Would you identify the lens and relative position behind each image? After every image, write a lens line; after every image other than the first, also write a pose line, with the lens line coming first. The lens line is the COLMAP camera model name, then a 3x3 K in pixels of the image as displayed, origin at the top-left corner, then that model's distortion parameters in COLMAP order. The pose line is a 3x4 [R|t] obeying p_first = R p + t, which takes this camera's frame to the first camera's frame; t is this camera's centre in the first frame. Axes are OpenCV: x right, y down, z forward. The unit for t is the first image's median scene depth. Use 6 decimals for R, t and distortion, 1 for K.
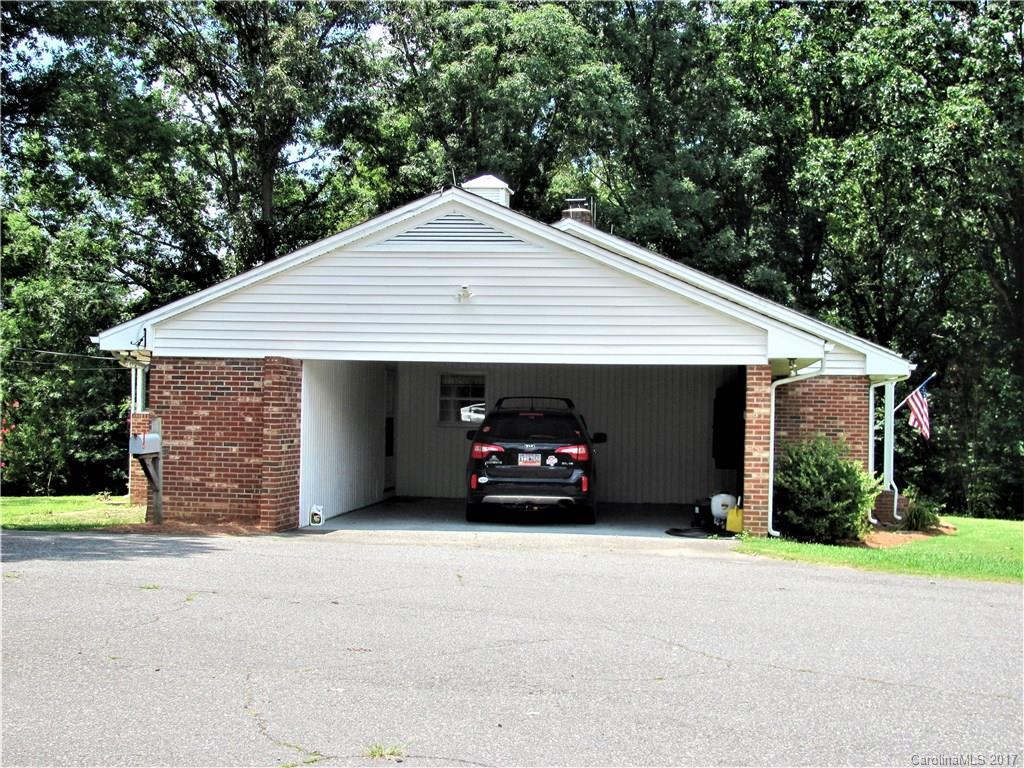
lens RADIAL K [[1465.5, 0, 512.8], [0, 1465.5, 385.1], [0, 0, 1]] dist [-0.091878, 0.000000]
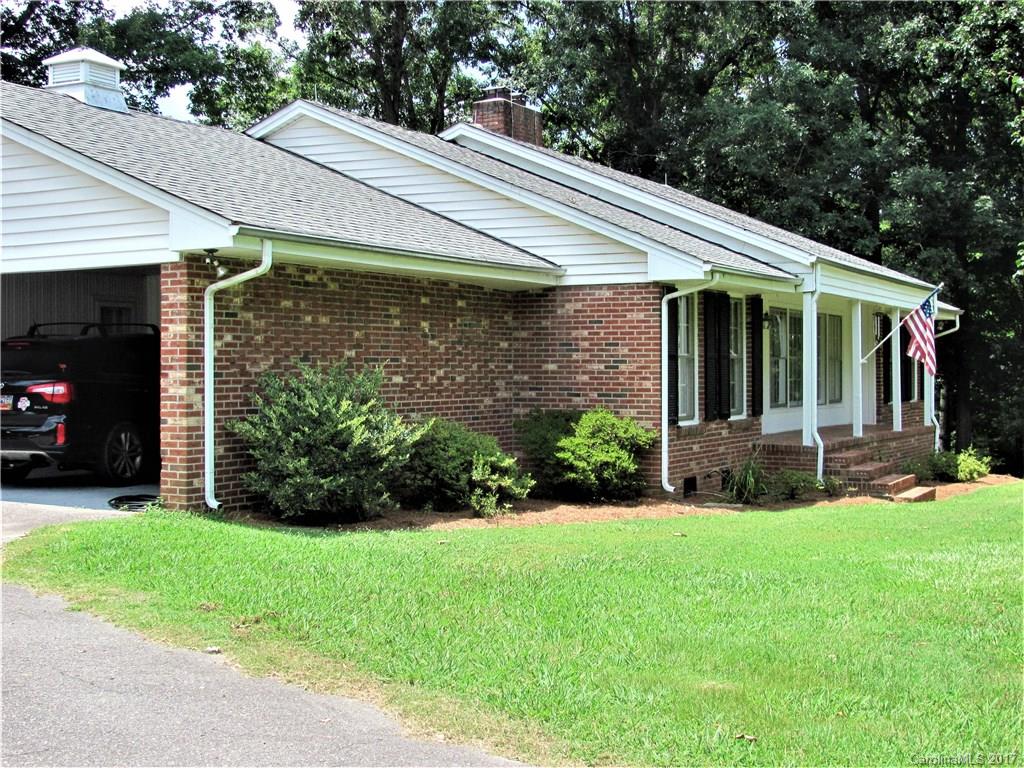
lens RADIAL K [[1465.5, 0, 511.8], [0, 1465.5, 382.8], [0, 0, 1]] dist [-0.091878, 0.000000]
pose [[0.935985, -0.014355, -0.351747, 0.529024], [0.024168, 0.999431, 0.023524, 0.029176], [0.351209, -0.030519, 0.935799, 0.382218]]
